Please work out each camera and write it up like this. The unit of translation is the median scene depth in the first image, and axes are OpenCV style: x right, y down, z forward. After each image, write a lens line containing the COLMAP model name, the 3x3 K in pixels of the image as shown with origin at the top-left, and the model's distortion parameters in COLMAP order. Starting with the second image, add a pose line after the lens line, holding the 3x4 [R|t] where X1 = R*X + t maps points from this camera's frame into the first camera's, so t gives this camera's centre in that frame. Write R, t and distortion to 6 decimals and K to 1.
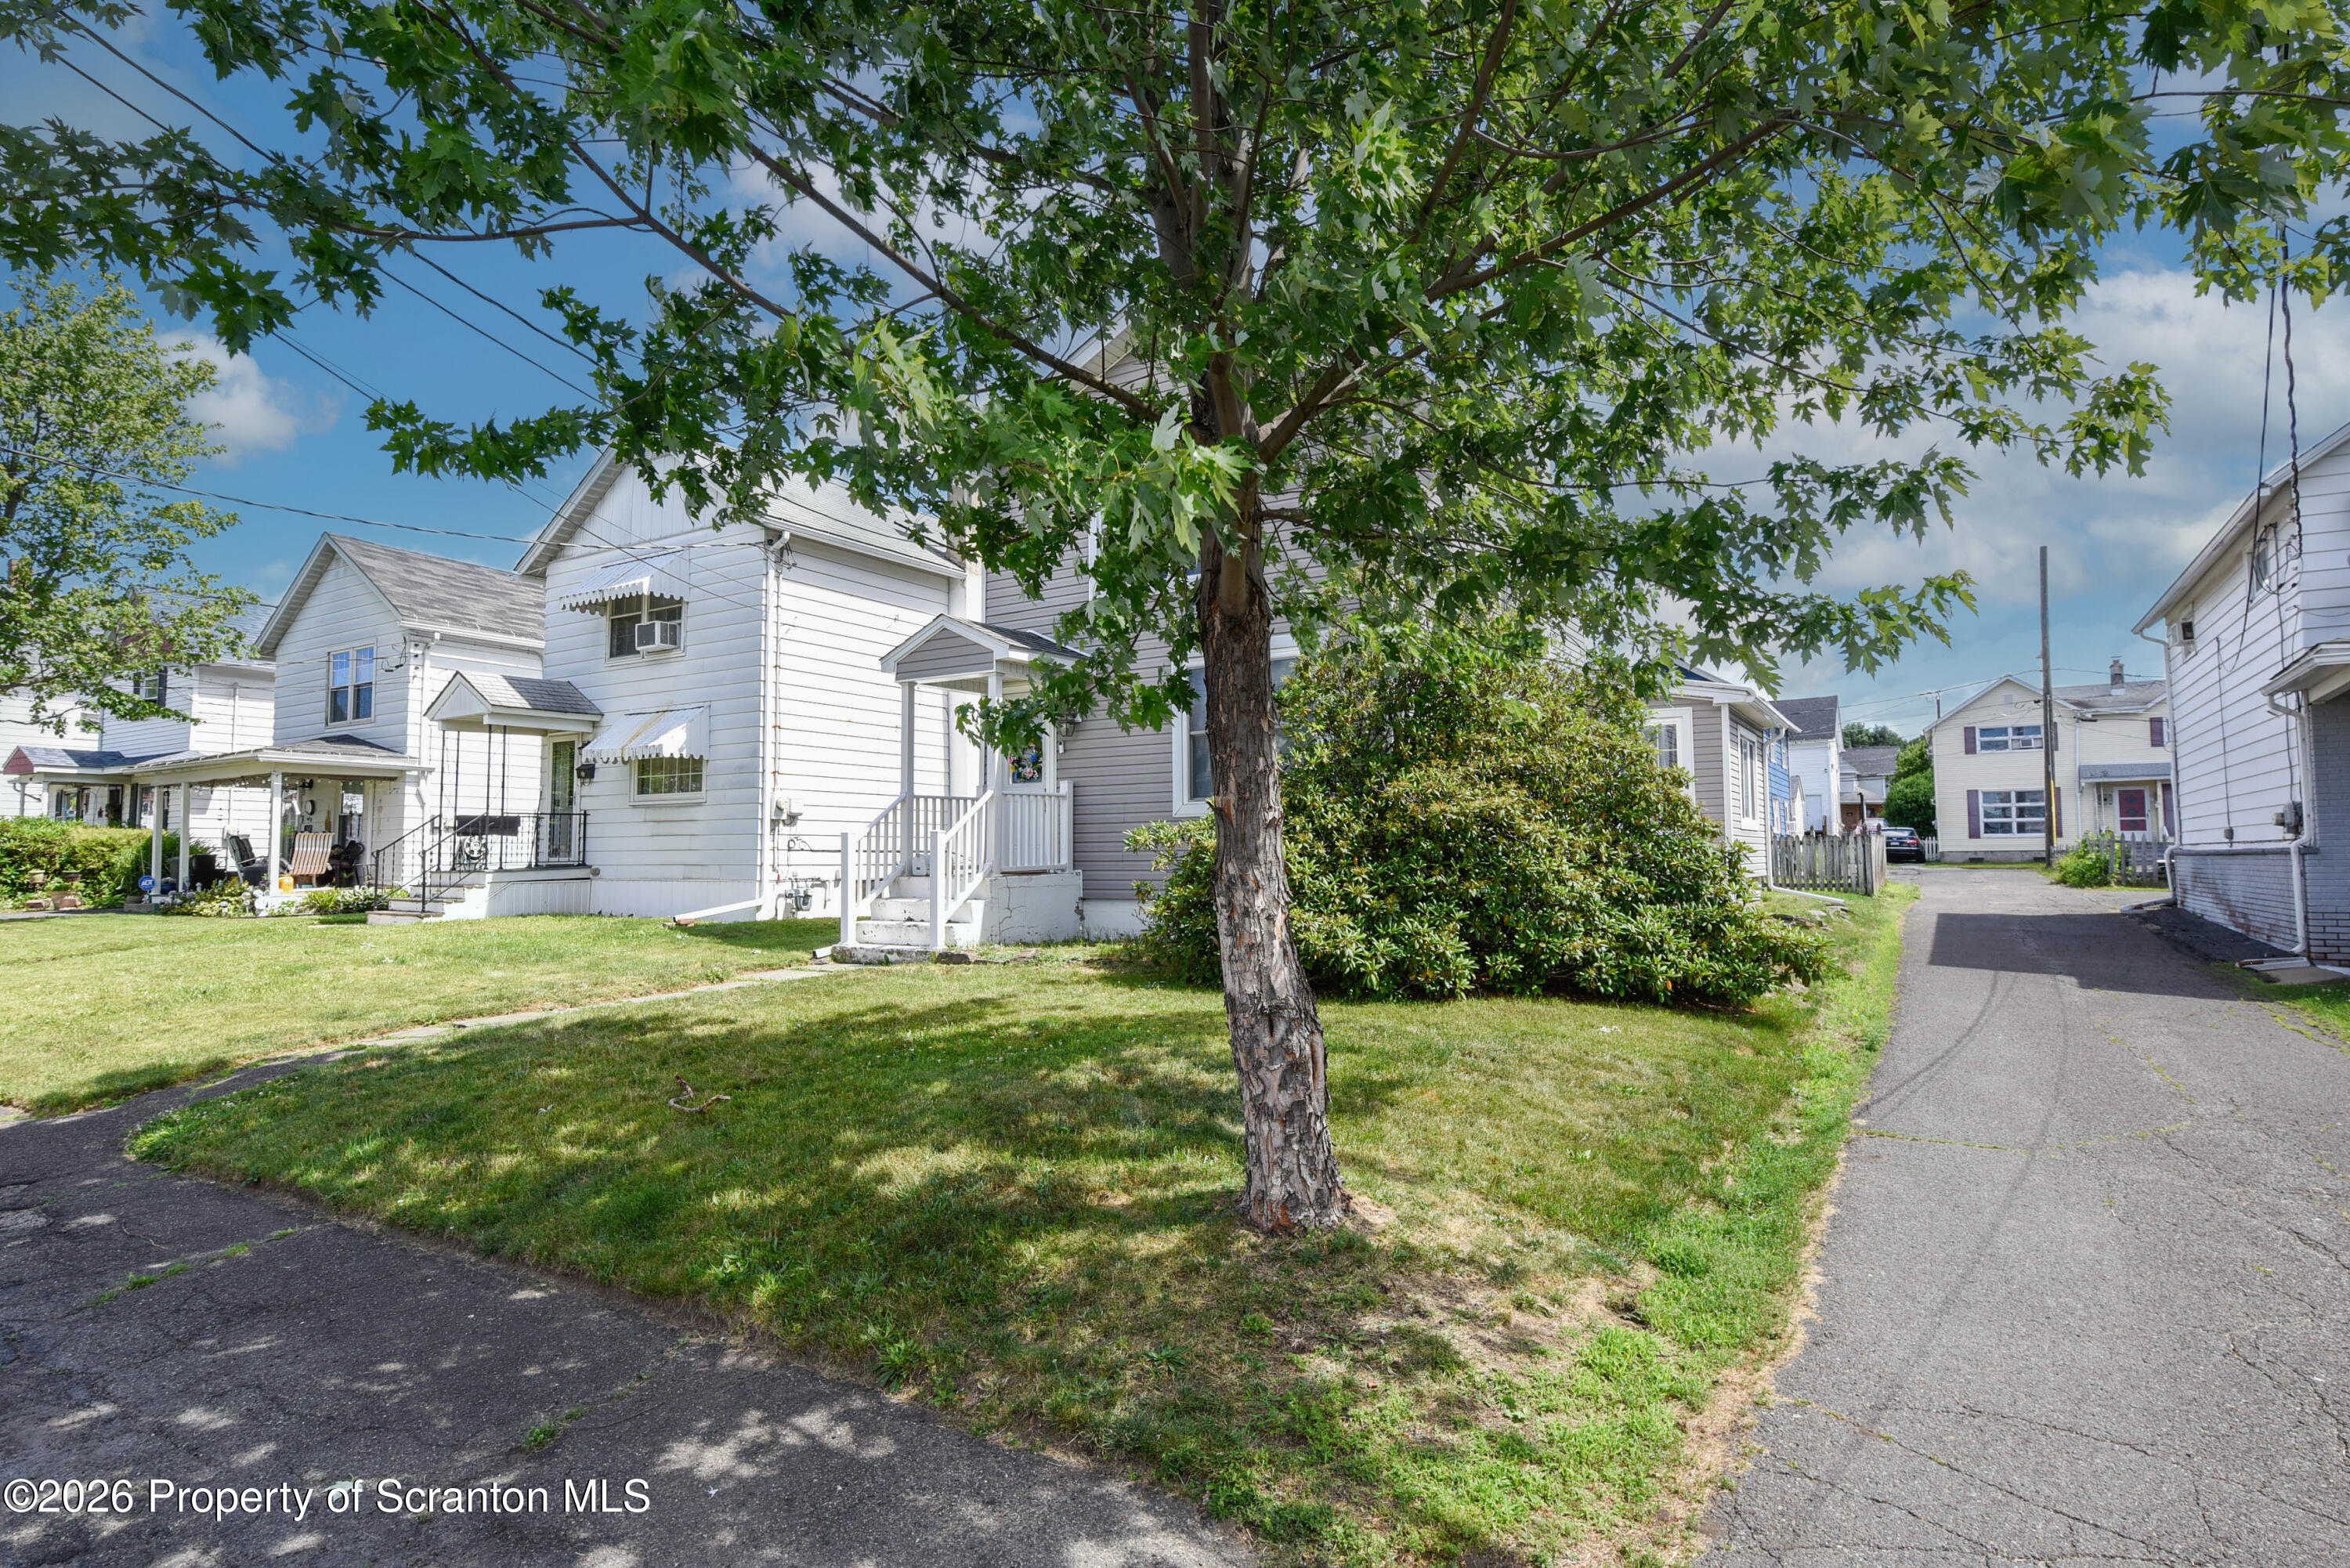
lens RADIAL K [[1267.4, 0, 1175.0], [0, 1267.4, 784.0], [0, 0, 1]] dist [0.015244, -0.000247]
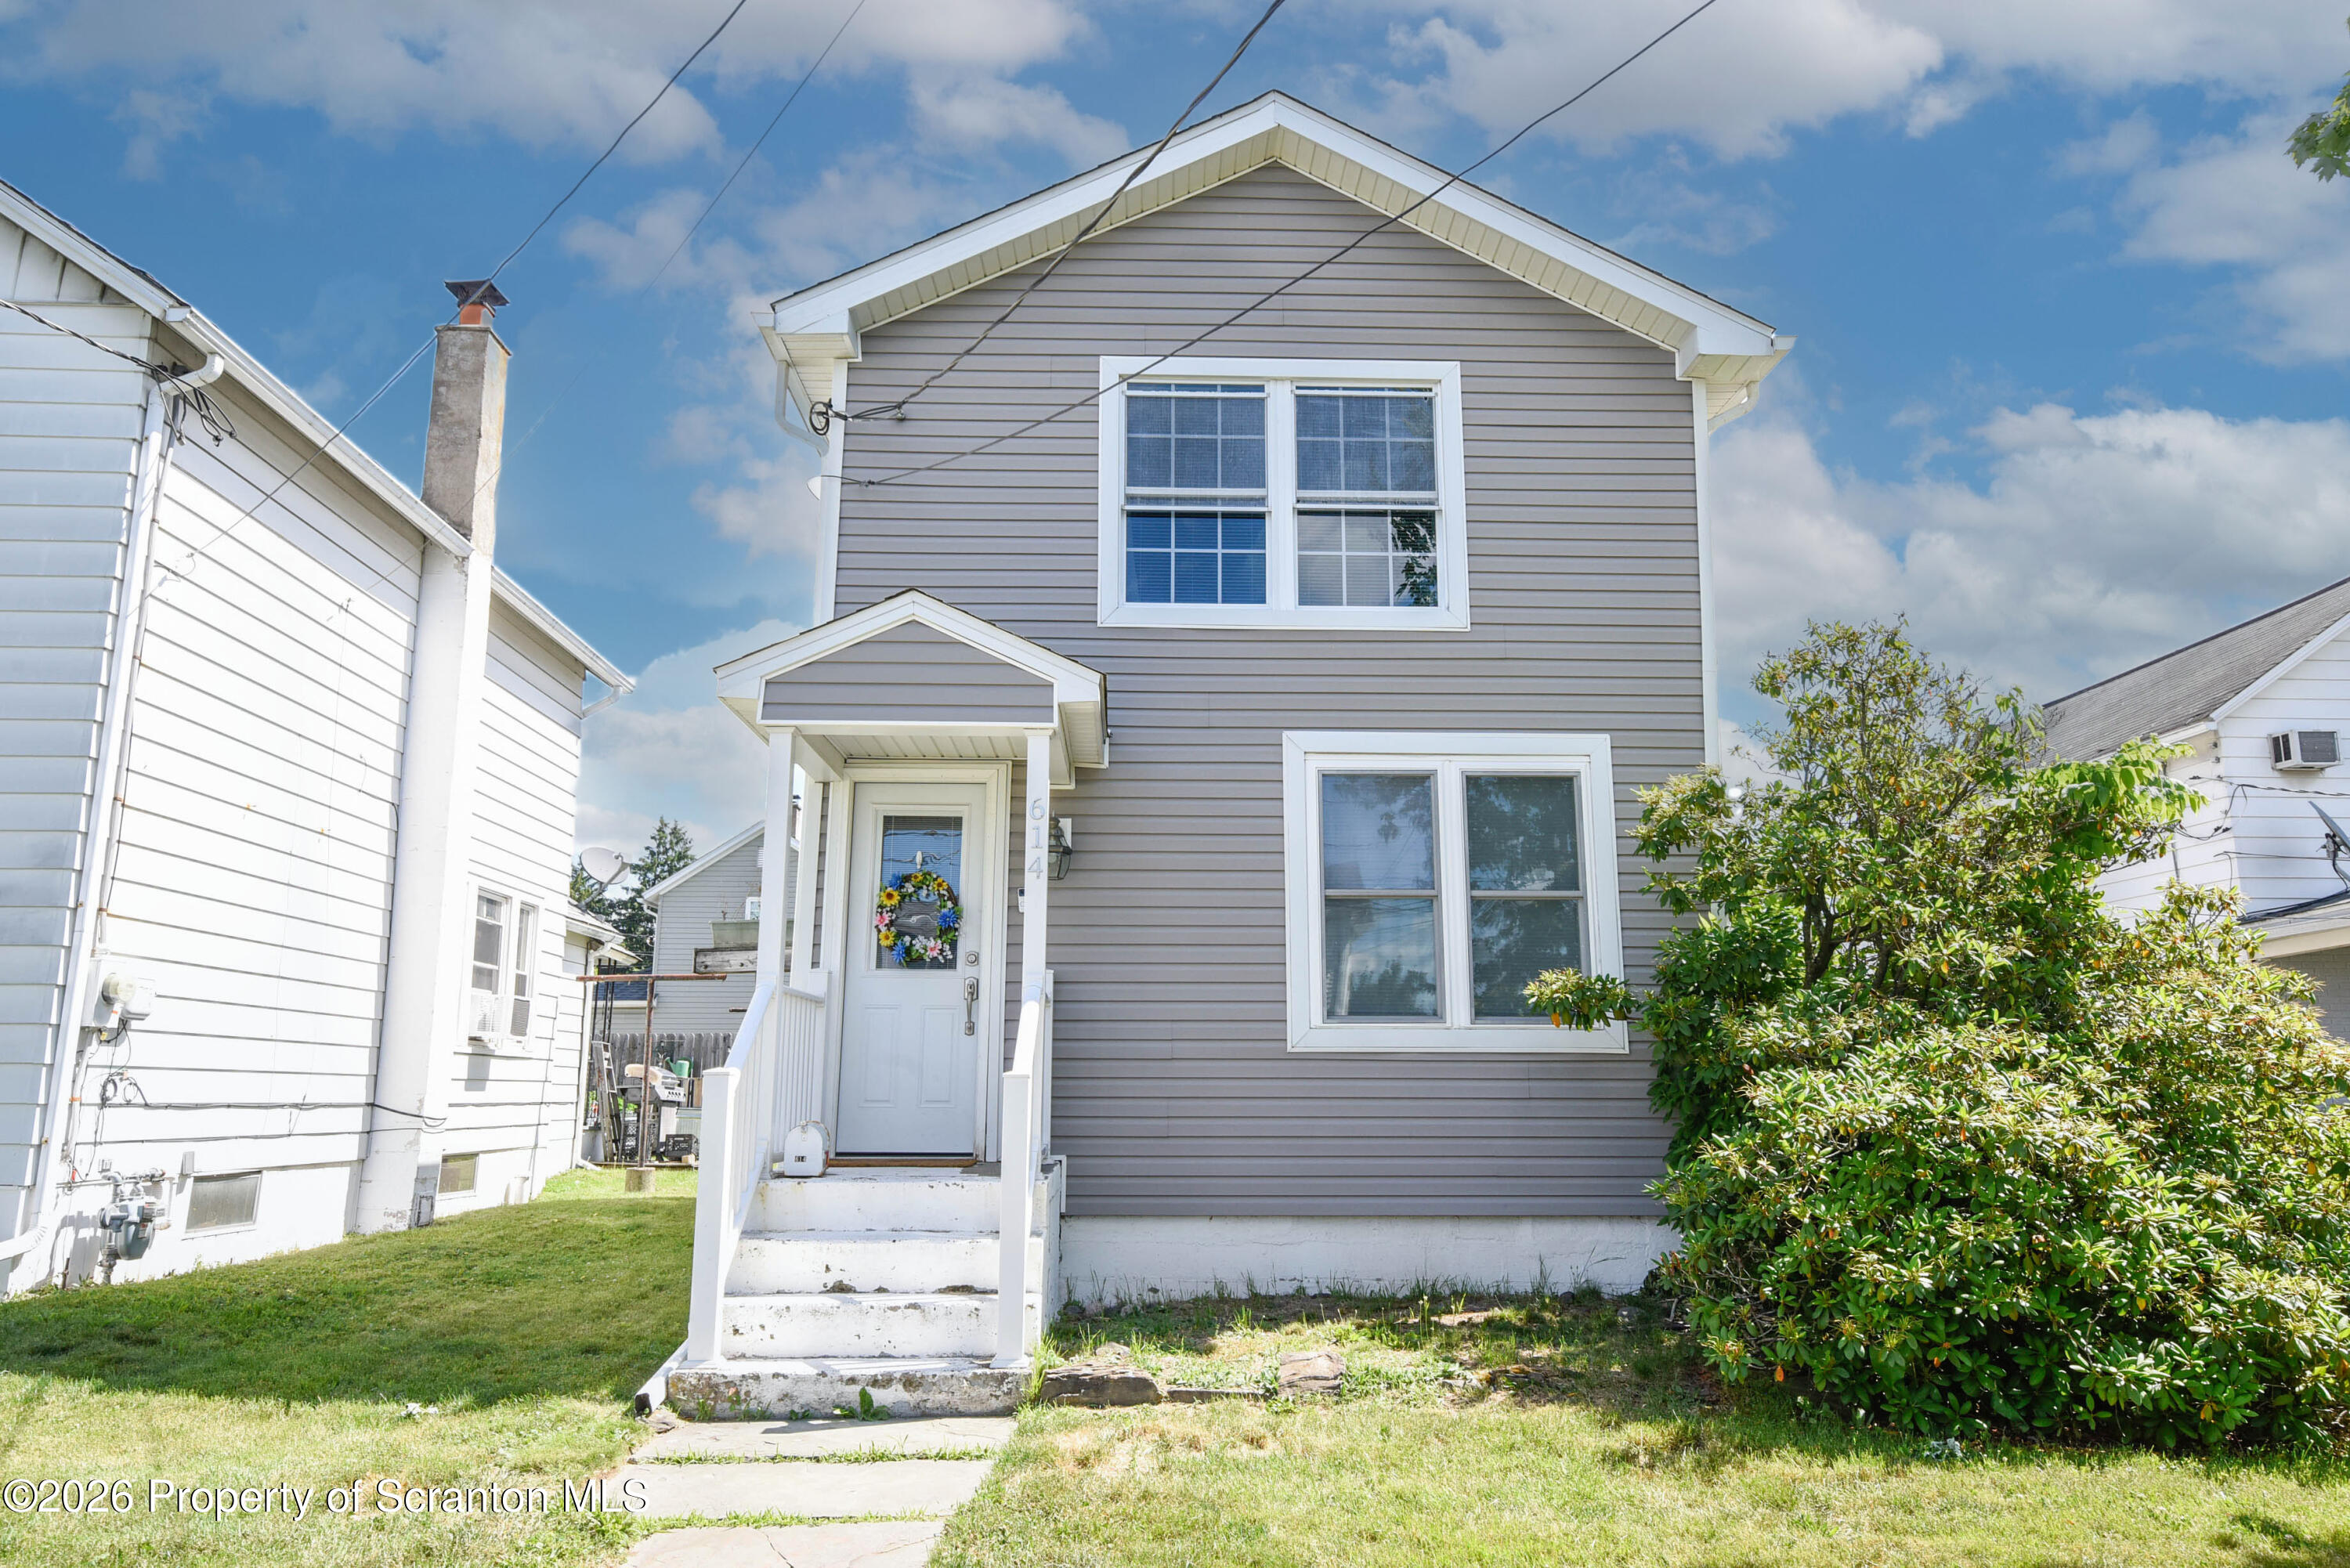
lens RADIAL K [[1588.9, 0, 1175.0], [0, 1588.9, 784.0], [0, 0, 1]] dist [0.031805, 0.004044]
pose [[0.822935, 0.122420, 0.554789, -0.328115], [-0.043078, 0.987143, -0.153925, 0.015700], [-0.566500, 0.102771, 0.817628, 0.384654]]
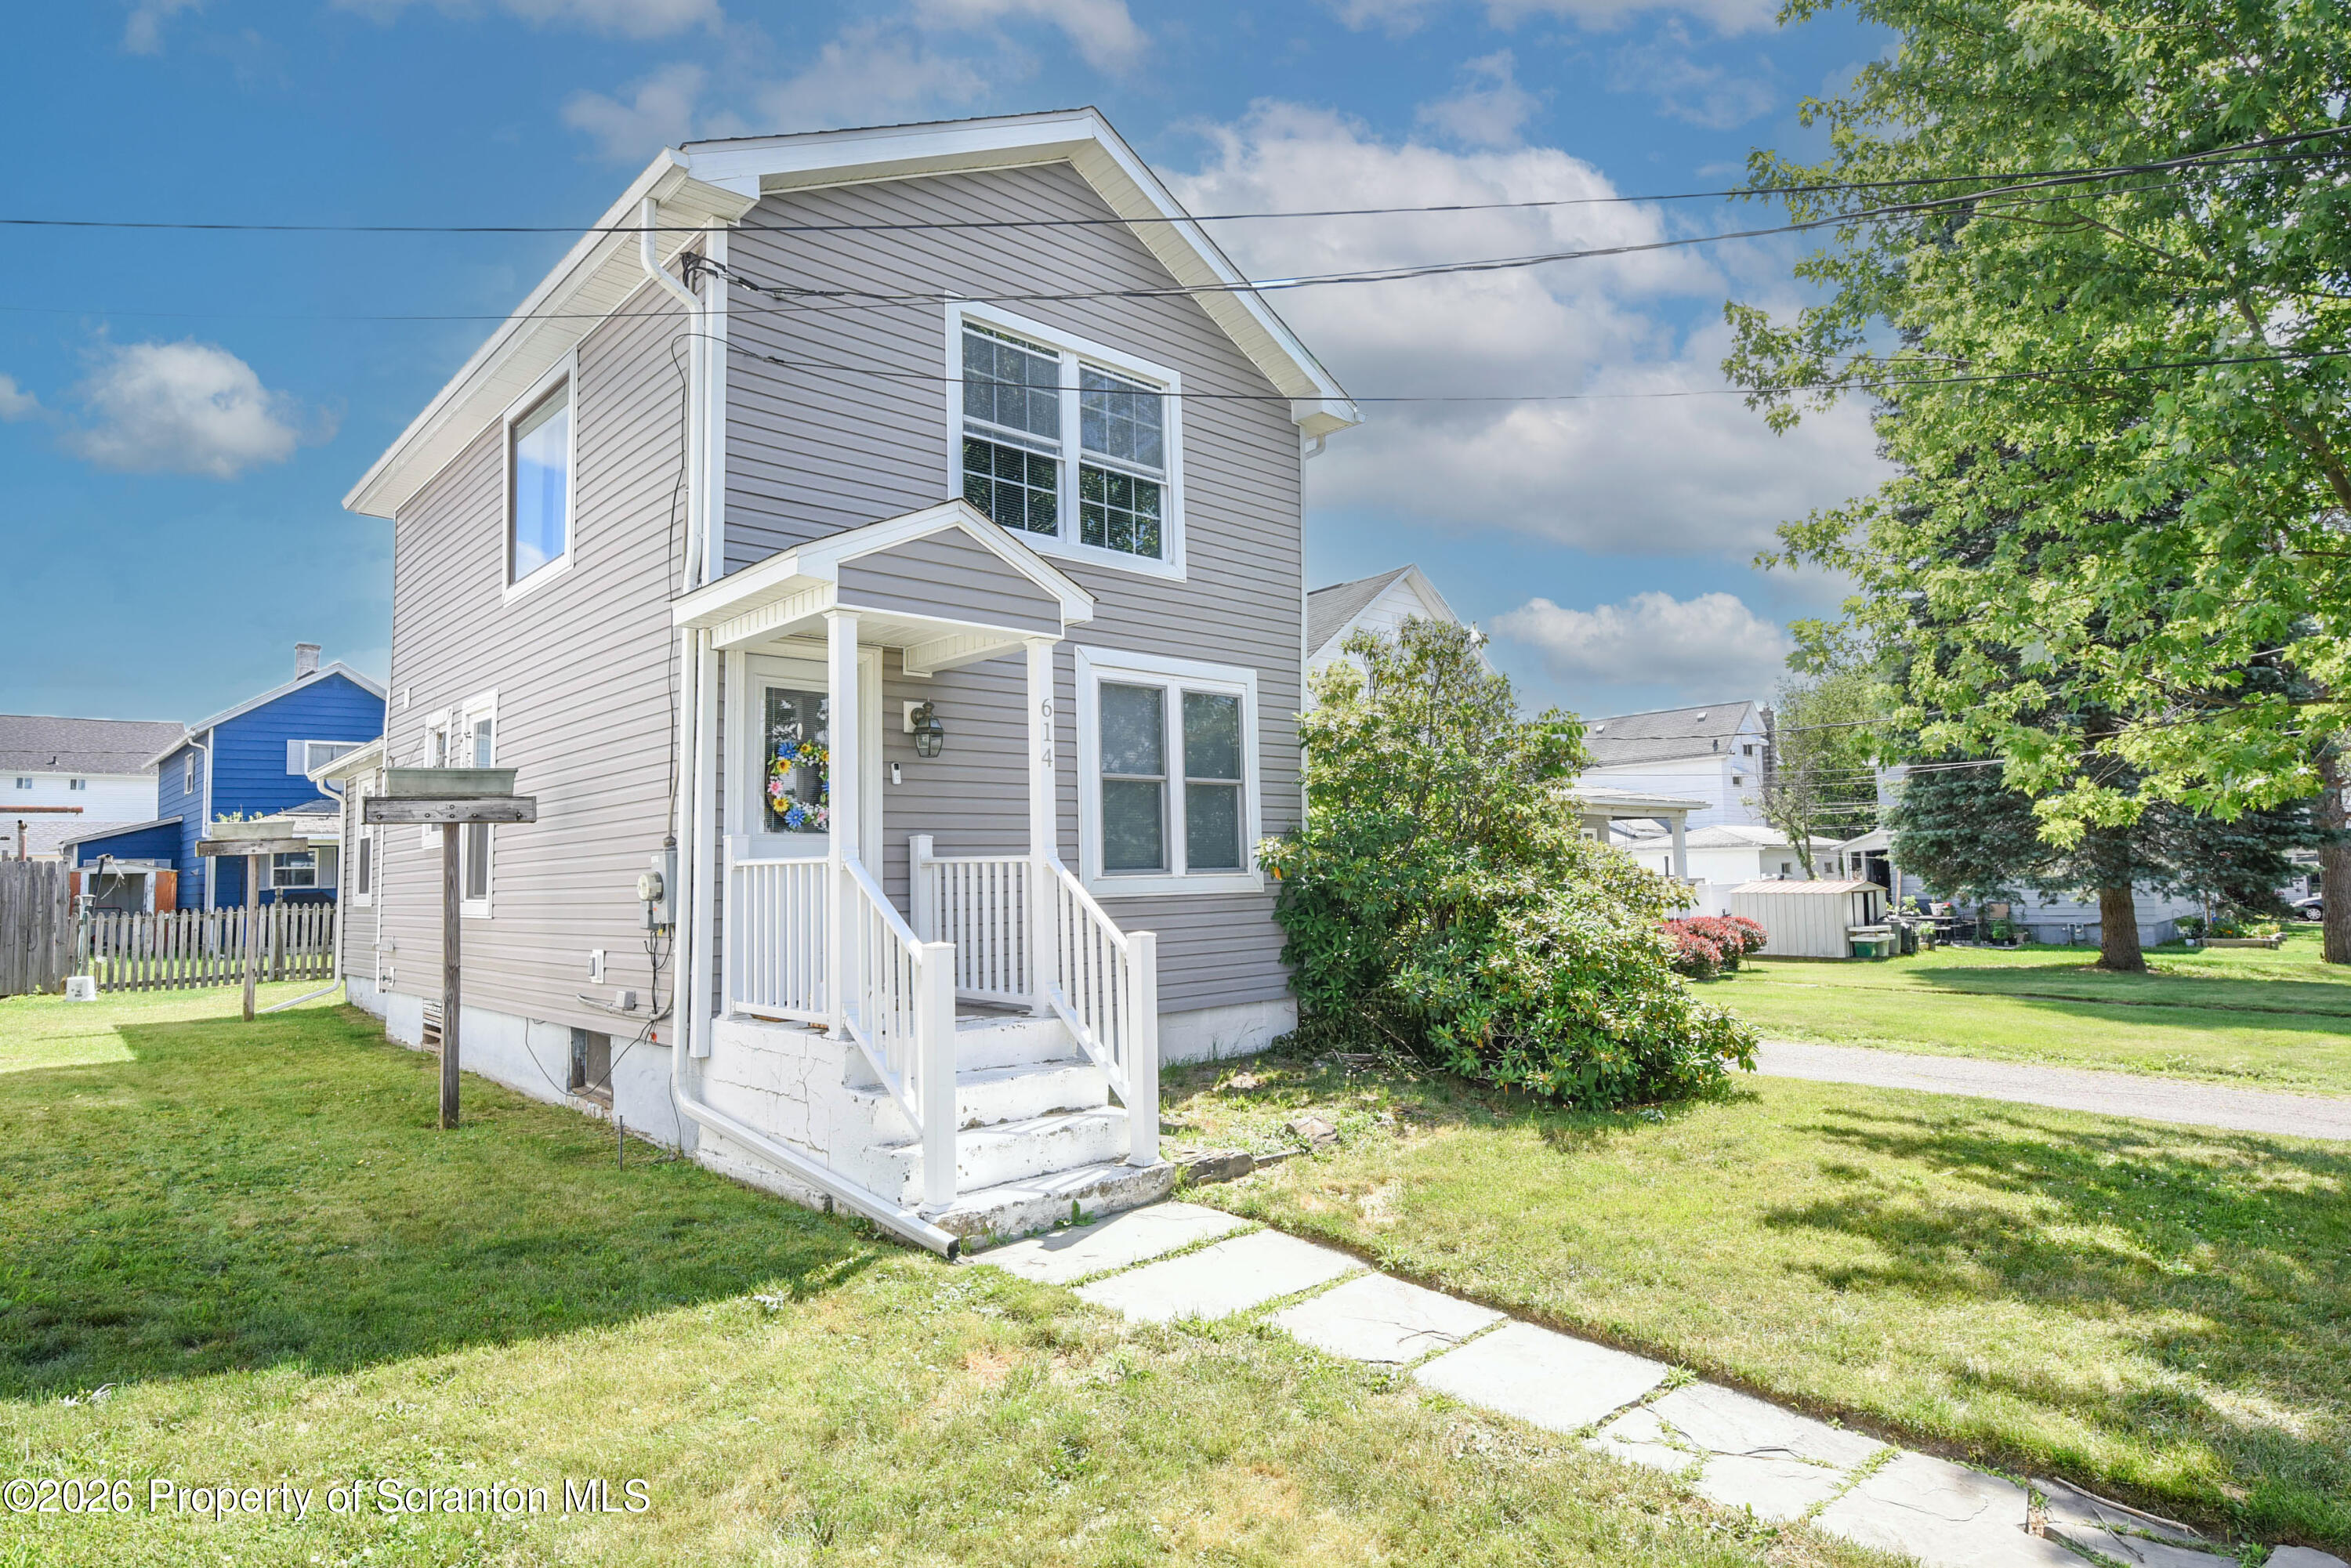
lens RADIAL K [[1268.0, 0, 1175.5], [0, 1268.0, 784.0], [0, 0, 1]] dist [0.015244, -0.000247]
pose [[0.242503, 0.078245, 0.966990, -0.503448], [-0.033324, 0.996826, -0.072302, 0.009722], [-0.969578, -0.014691, 0.244341, 0.626670]]
